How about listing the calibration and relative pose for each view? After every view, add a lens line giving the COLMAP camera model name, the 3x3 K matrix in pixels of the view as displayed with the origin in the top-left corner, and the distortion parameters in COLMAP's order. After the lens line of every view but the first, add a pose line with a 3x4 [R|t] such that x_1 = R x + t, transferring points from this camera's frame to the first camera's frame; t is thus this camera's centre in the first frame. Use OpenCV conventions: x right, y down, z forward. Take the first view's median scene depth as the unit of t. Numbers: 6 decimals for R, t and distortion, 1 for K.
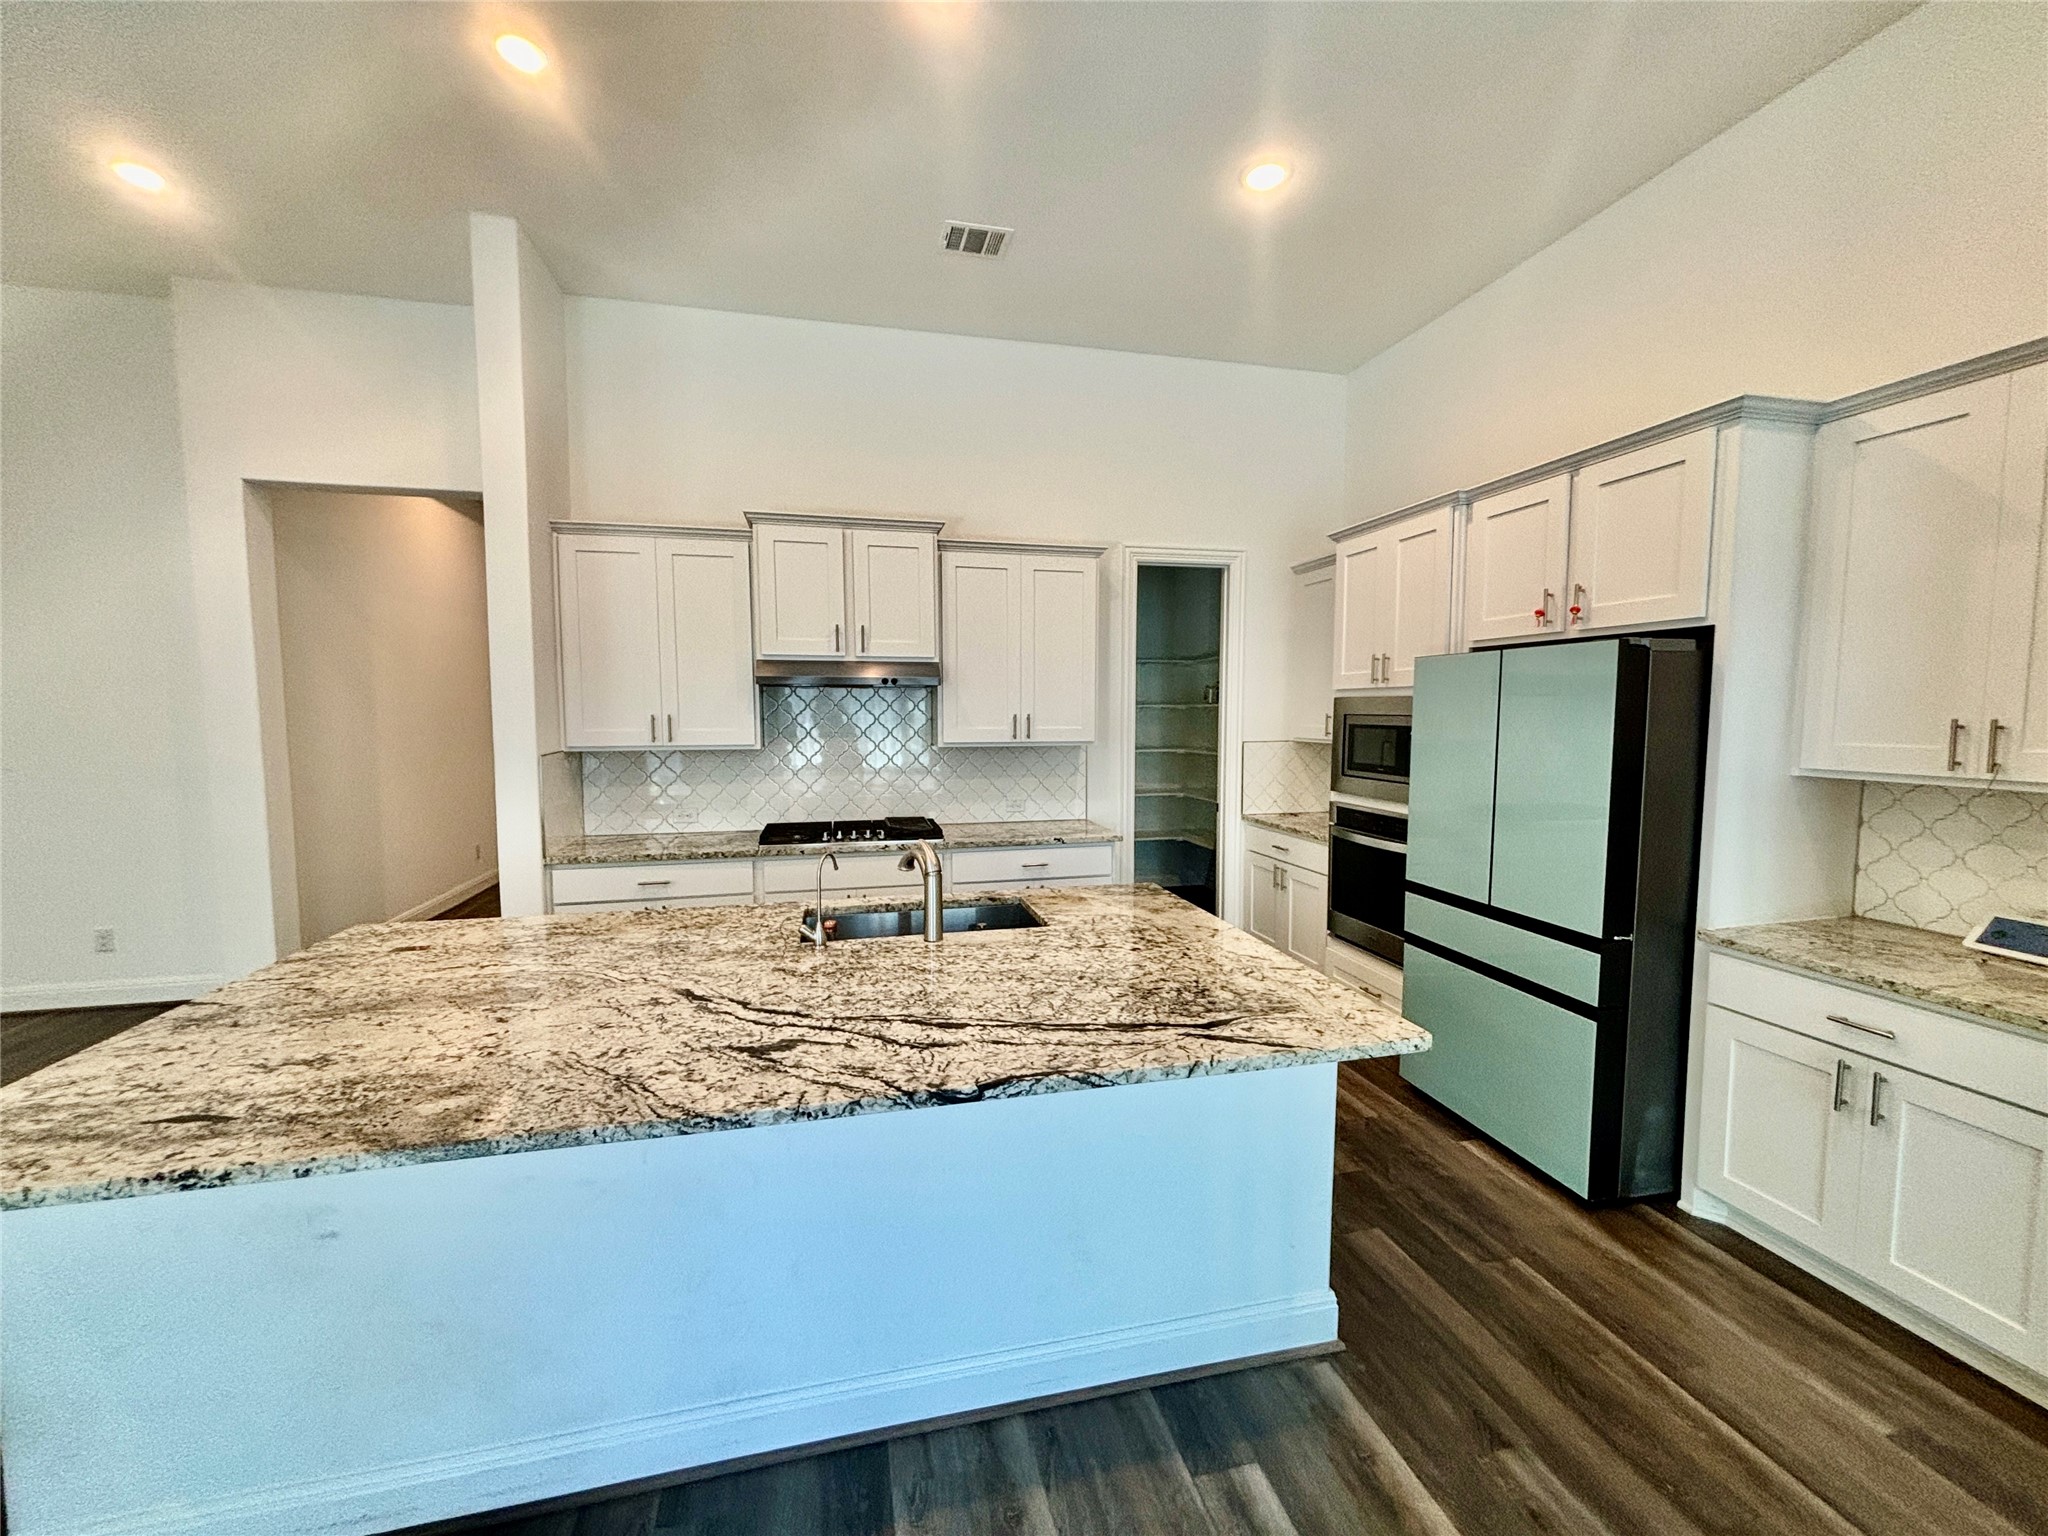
lens RADIAL K [[823.3, 0, 1023.8], [0, 823.3, 770.7], [0, 0, 1]] dist [0.002651, -0.000794]
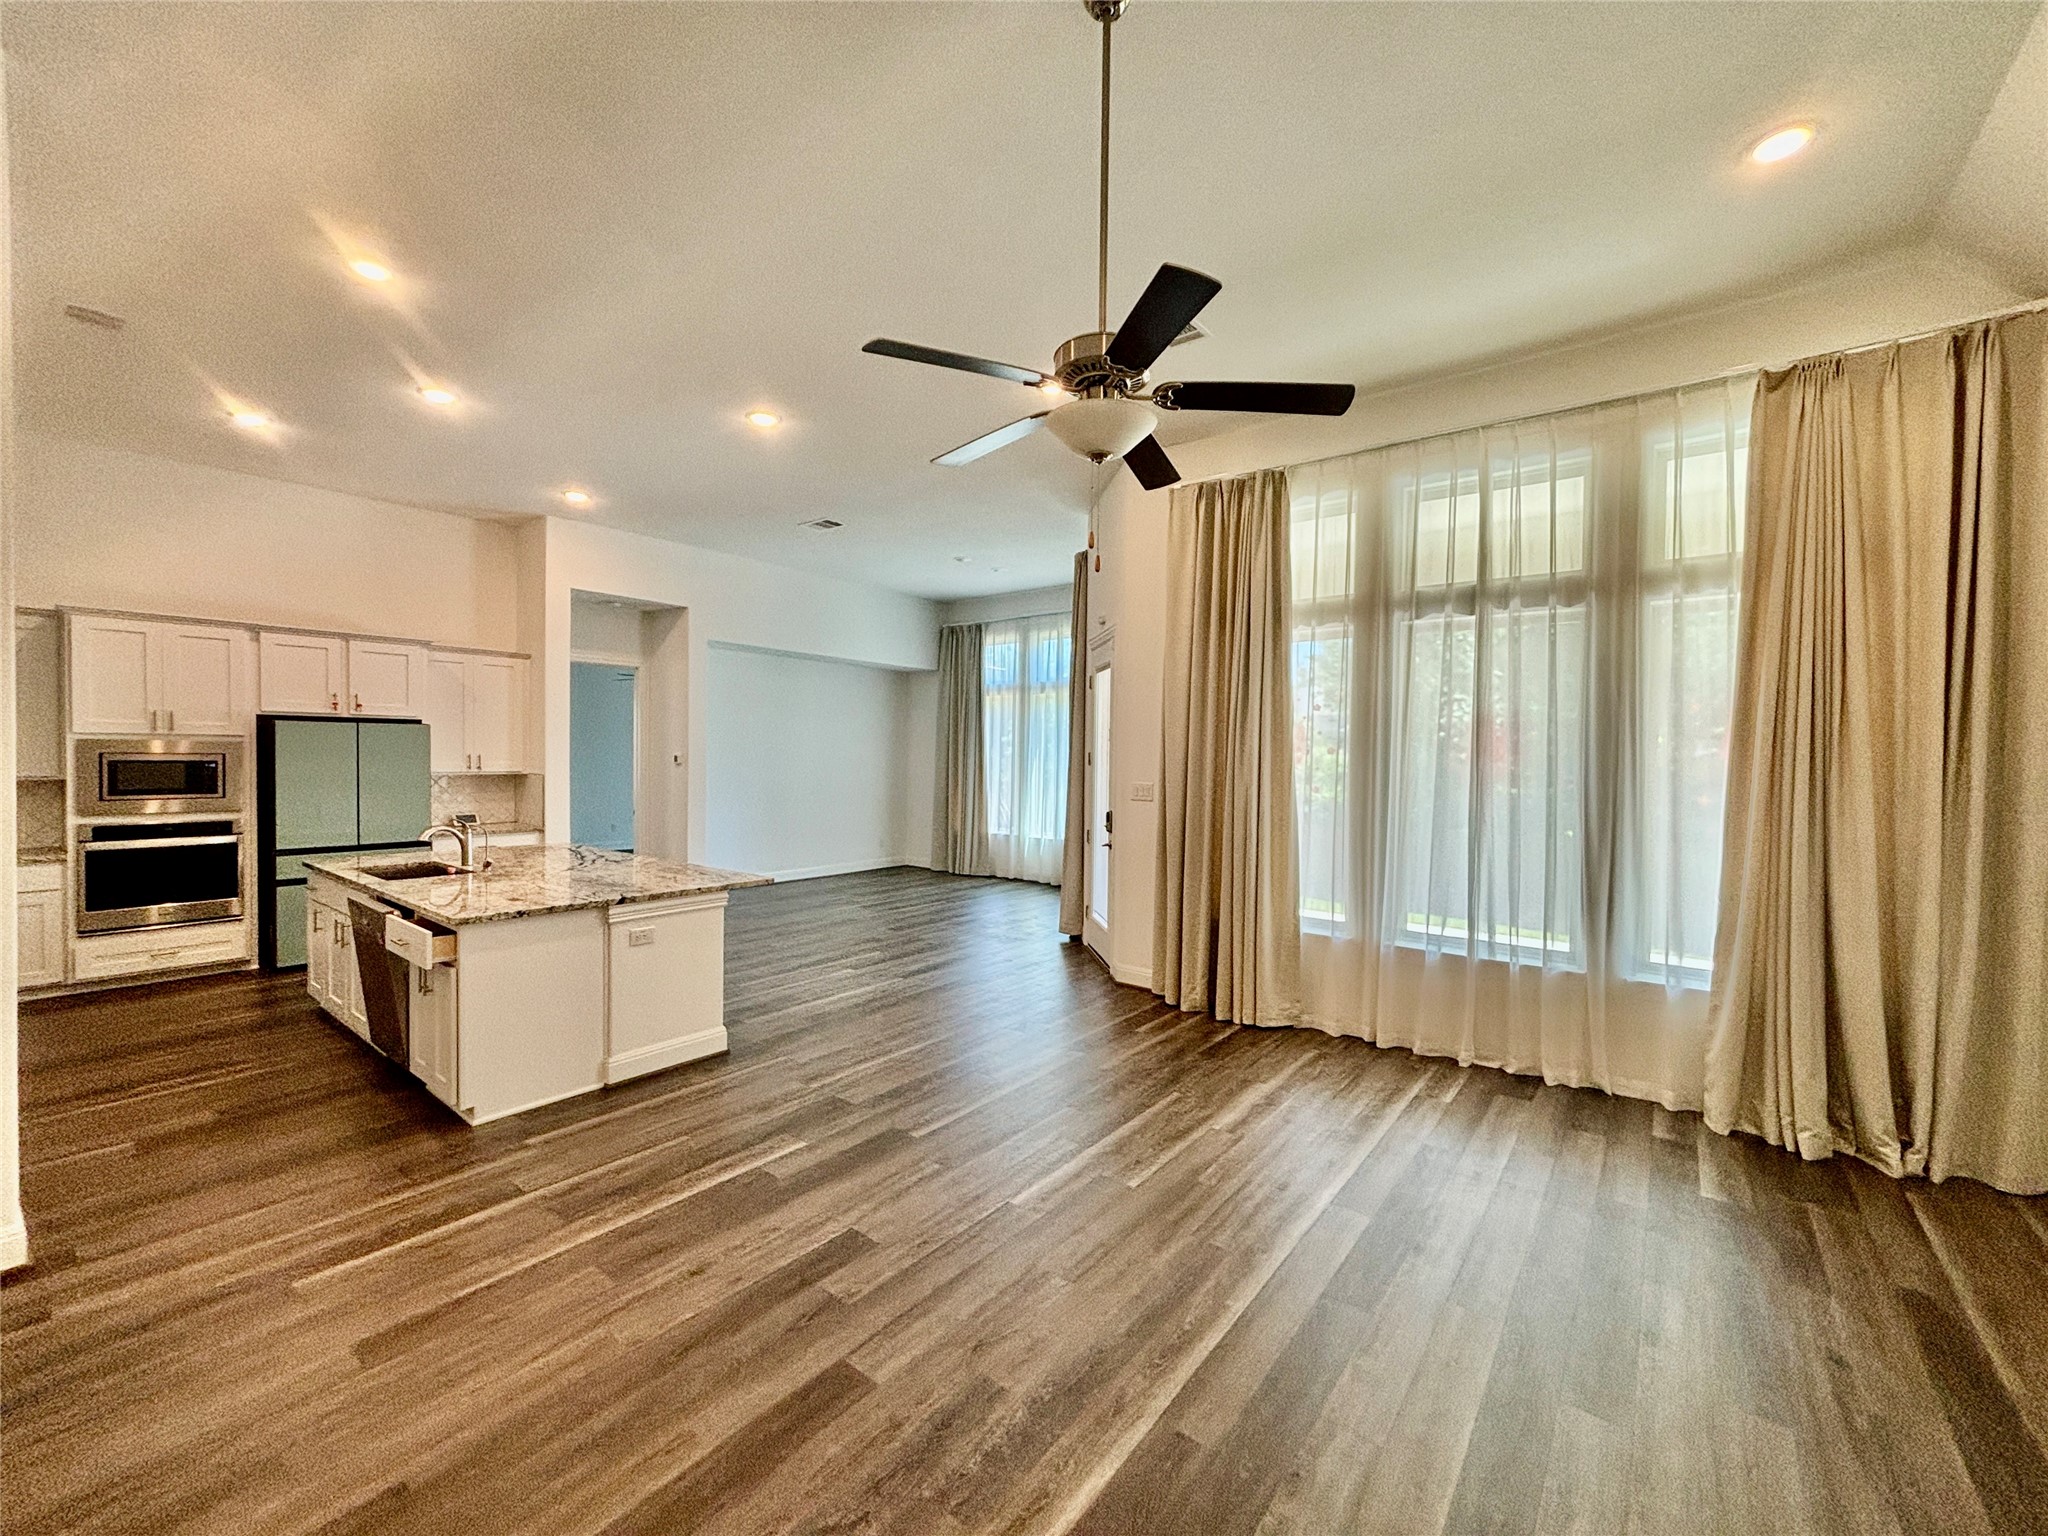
lens RADIAL K [[823.3, 0, 1028.0], [0, 823.3, 764.5], [0, 0, 1]] dist [0.002651, -0.000794]
pose [[-0.619225, -0.015397, 0.785063, -2.459273], [0.049740, 0.997031, 0.058788, -0.090141], [-0.783637, 0.075452, -0.616620, 1.100616]]
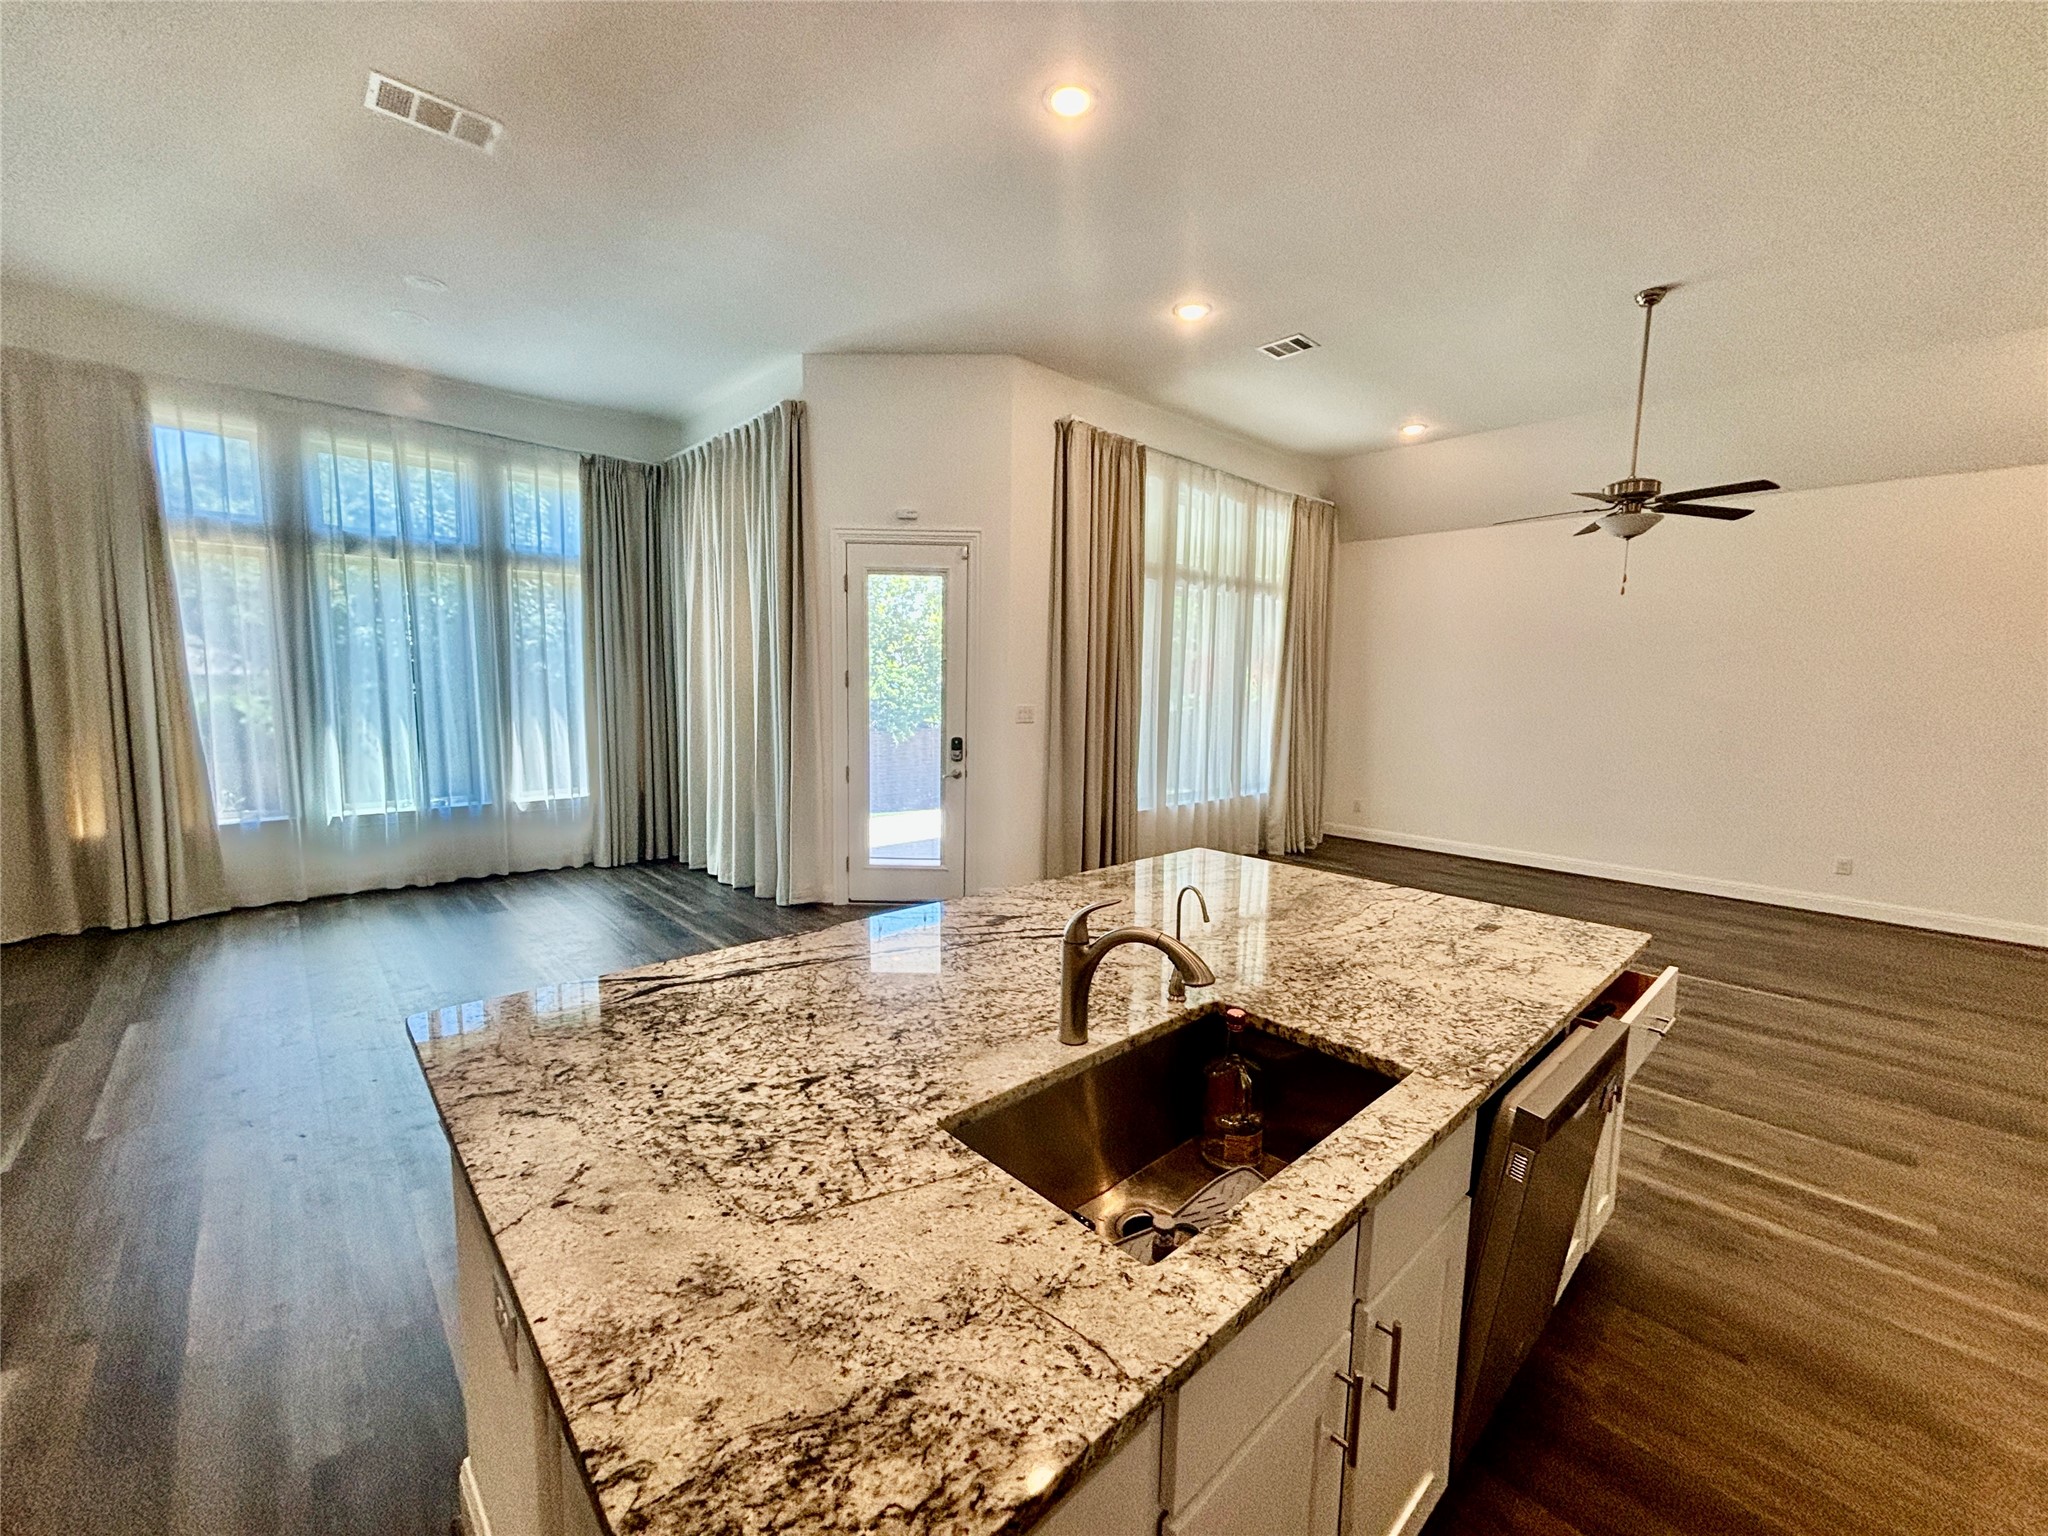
lens RADIAL K [[823.3, 0, 1029.3], [0, 823.3, 769.4], [0, 0, 1]] dist [0.002651, -0.000794]
pose [[-0.870098, 0.039477, -0.491294, 0.221821], [-0.053775, 0.983233, 0.174244, -0.111844], [0.489936, 0.178029, -0.853387, 1.436060]]
